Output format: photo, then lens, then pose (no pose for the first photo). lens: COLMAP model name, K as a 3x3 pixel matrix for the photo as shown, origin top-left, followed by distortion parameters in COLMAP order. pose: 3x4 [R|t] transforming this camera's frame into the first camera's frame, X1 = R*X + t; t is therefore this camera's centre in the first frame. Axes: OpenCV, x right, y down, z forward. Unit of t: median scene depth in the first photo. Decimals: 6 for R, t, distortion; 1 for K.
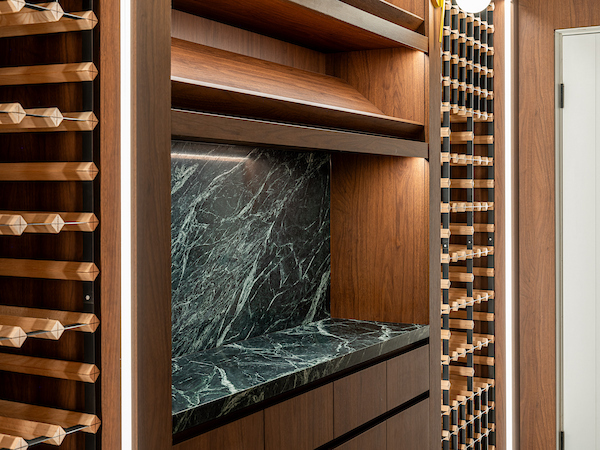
lens RADIAL K [[935.2, 0, 299.5], [0, 935.2, 222.7], [0, 0, 1]] dist [-0.004369, 0.000000]
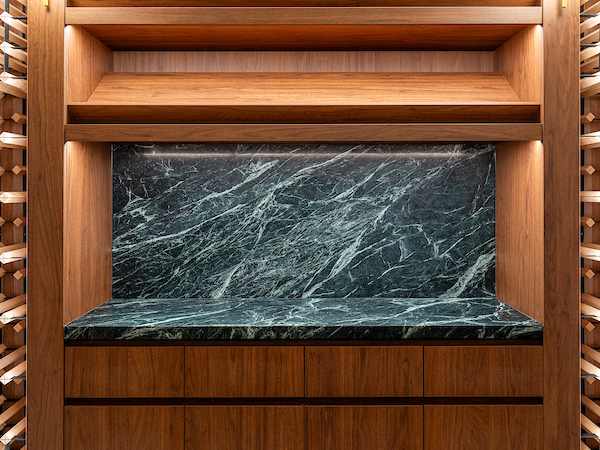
lens RADIAL K [[491.9, 0, 308.4], [0, 491.9, 199.7], [0, 0, 1]] dist [-0.004884, 0.000234]
pose [[0.476889, 0.014258, -0.878848, 0.507230], [-0.025178, 0.999680, 0.002555, -0.007668], [0.878603, 0.020909, 0.477095, 0.652134]]
